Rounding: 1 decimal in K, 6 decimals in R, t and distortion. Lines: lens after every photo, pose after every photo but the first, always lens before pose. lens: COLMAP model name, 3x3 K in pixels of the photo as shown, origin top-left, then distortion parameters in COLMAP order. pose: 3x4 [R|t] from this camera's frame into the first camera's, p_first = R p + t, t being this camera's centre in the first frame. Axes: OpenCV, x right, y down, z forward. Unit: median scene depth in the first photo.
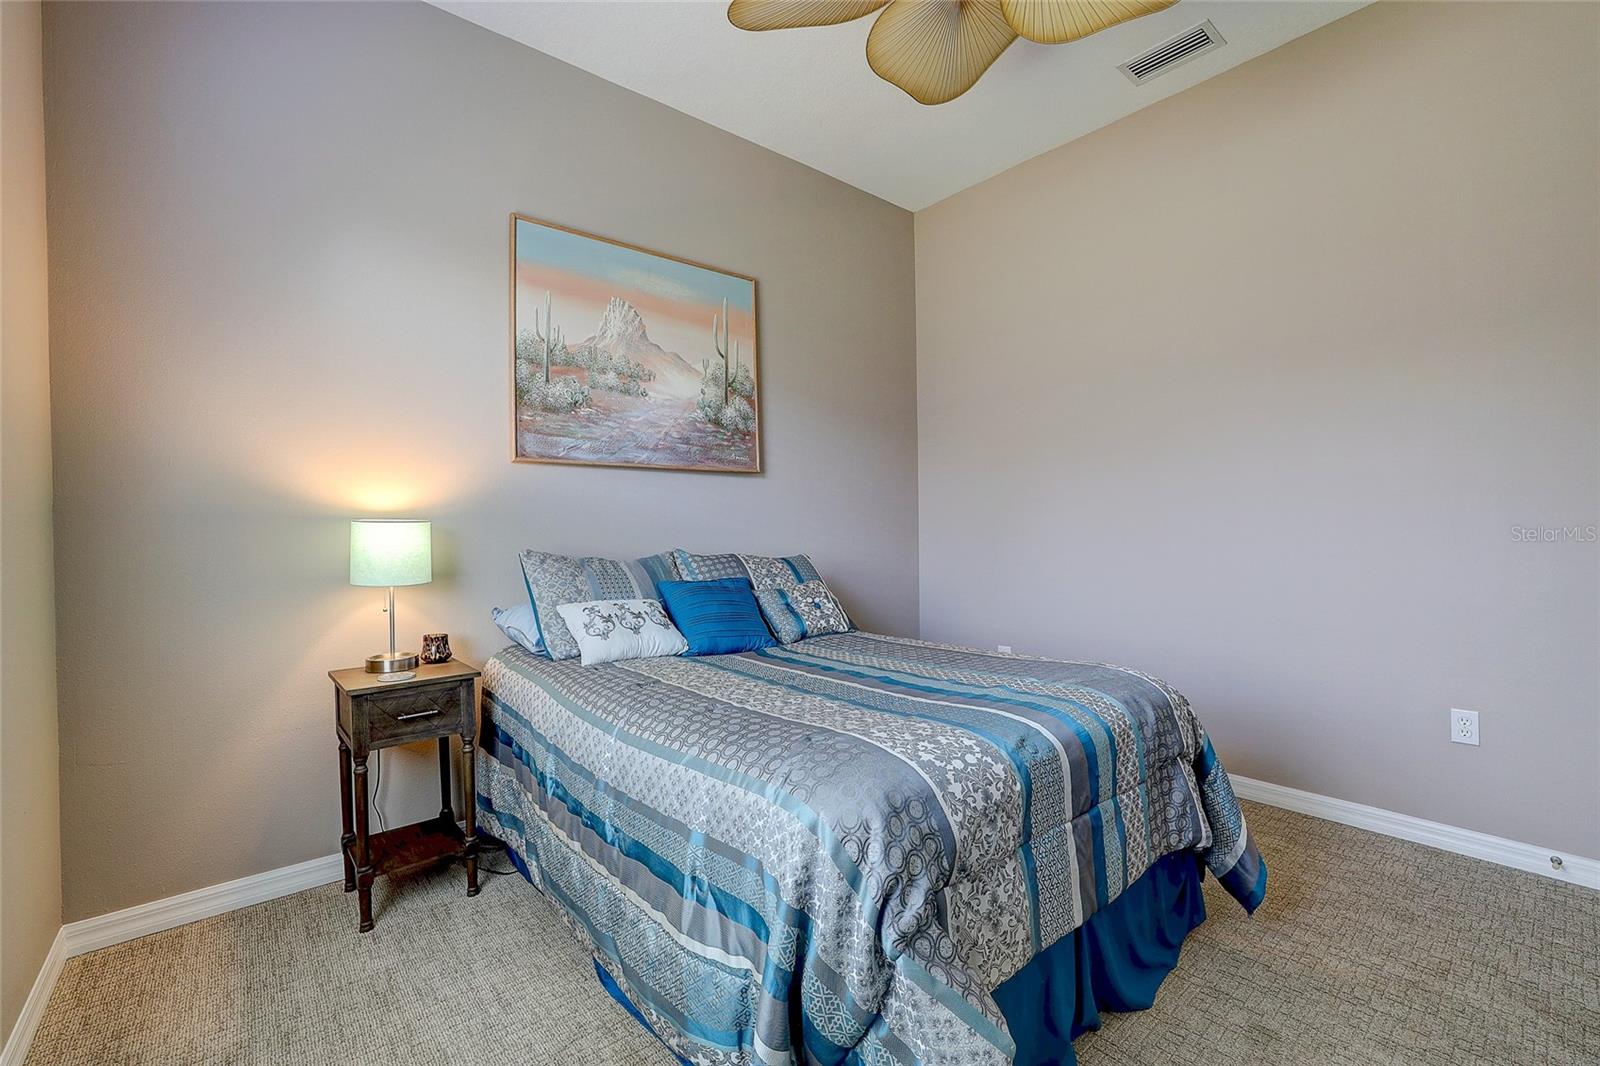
lens RADIAL K [[689.5, 0, 795.9], [0, 689.5, 530.4], [0, 0, 1]] dist [-0.047592, 0.019302]
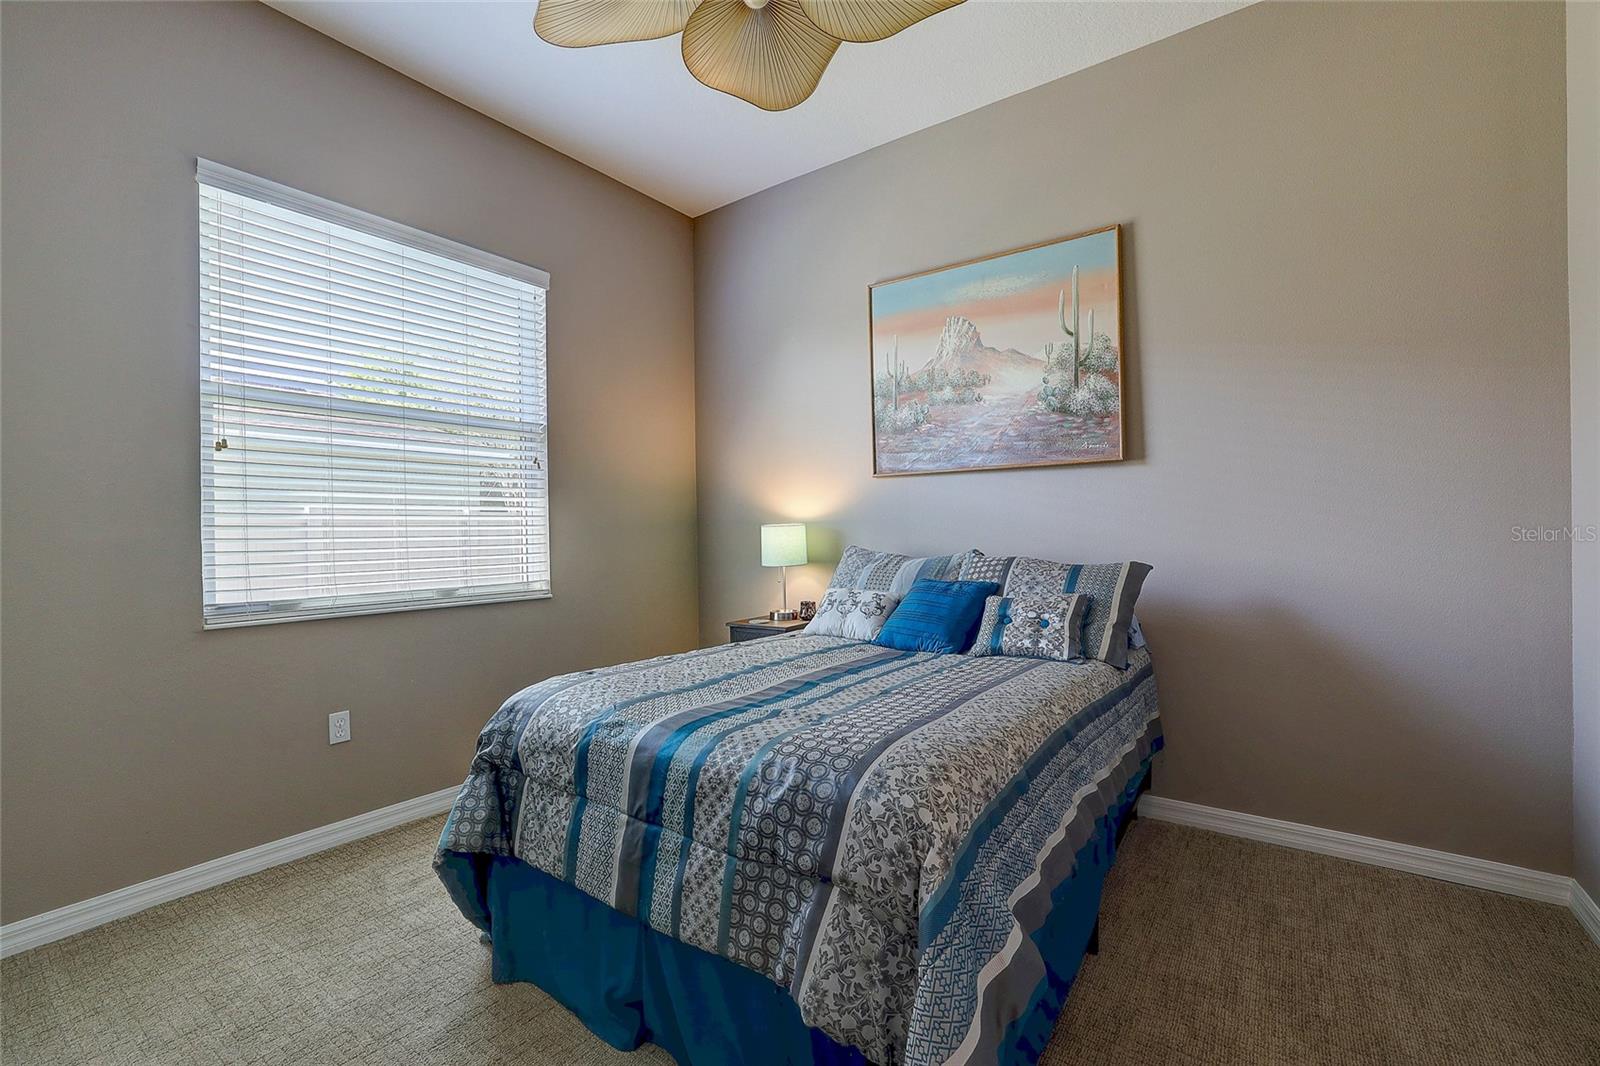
lens RADIAL K [[689.5, 0, 795.9], [0, 689.5, 530.4], [0, 0, 1]] dist [-0.047592, 0.019302]
pose [[0.237793, 0.009885, -0.971266, 0.714823], [0.009616, 0.999875, 0.012530, -0.015775], [0.971268, -0.012320, 0.237668, 0.476527]]
